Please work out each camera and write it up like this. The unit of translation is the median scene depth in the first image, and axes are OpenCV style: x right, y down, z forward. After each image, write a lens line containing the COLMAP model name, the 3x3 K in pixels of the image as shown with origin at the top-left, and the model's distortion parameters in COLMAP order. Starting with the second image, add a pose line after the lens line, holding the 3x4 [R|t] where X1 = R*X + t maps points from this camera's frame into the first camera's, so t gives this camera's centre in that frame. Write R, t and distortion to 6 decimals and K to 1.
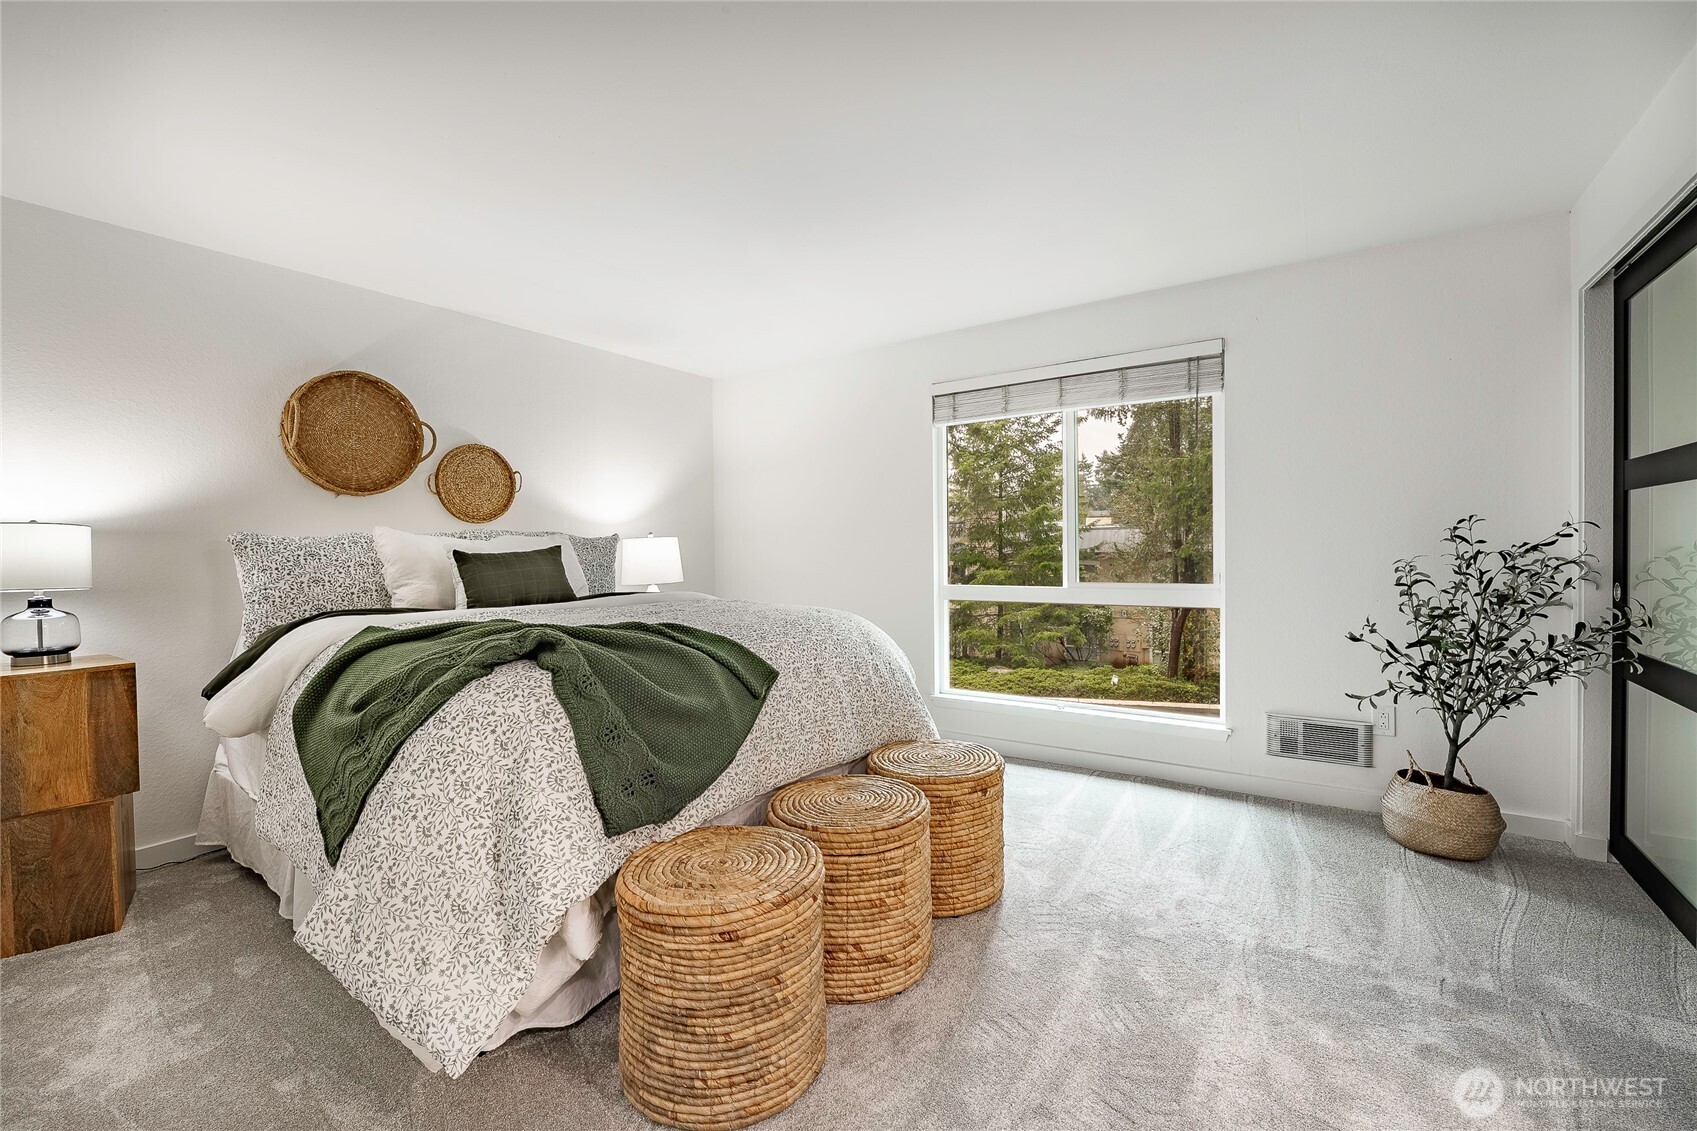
lens RADIAL K [[706.3, 0, 877.3], [0, 706.3, 555.3], [0, 0, 1]] dist [-0.014771, -0.000636]
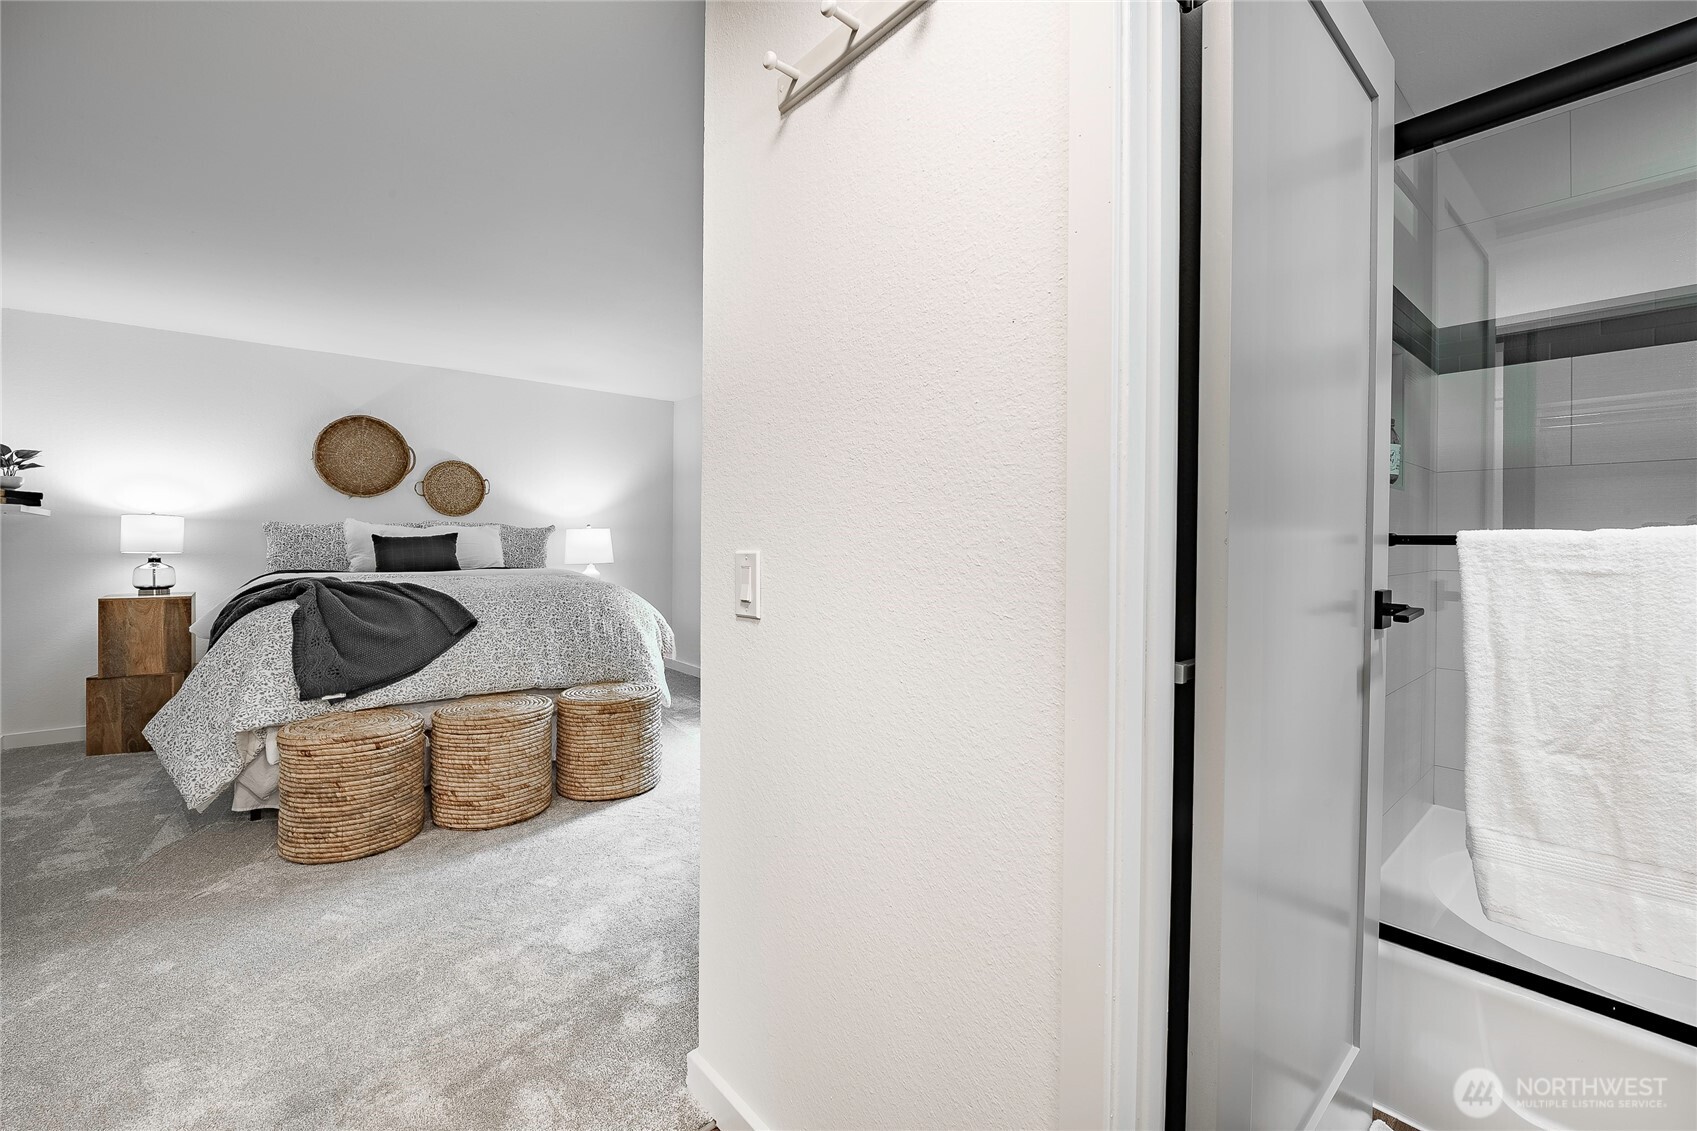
lens RADIAL K [[685.7, 0, 846.7], [0, 685.7, 542.7], [0, 0, 1]] dist [-0.010364, -0.000468]
pose [[0.960467, 0.022243, -0.277505, 0.772560], [-0.024358, 0.999695, -0.004178, -0.008304], [0.277327, 0.010772, 0.960715, -0.138321]]
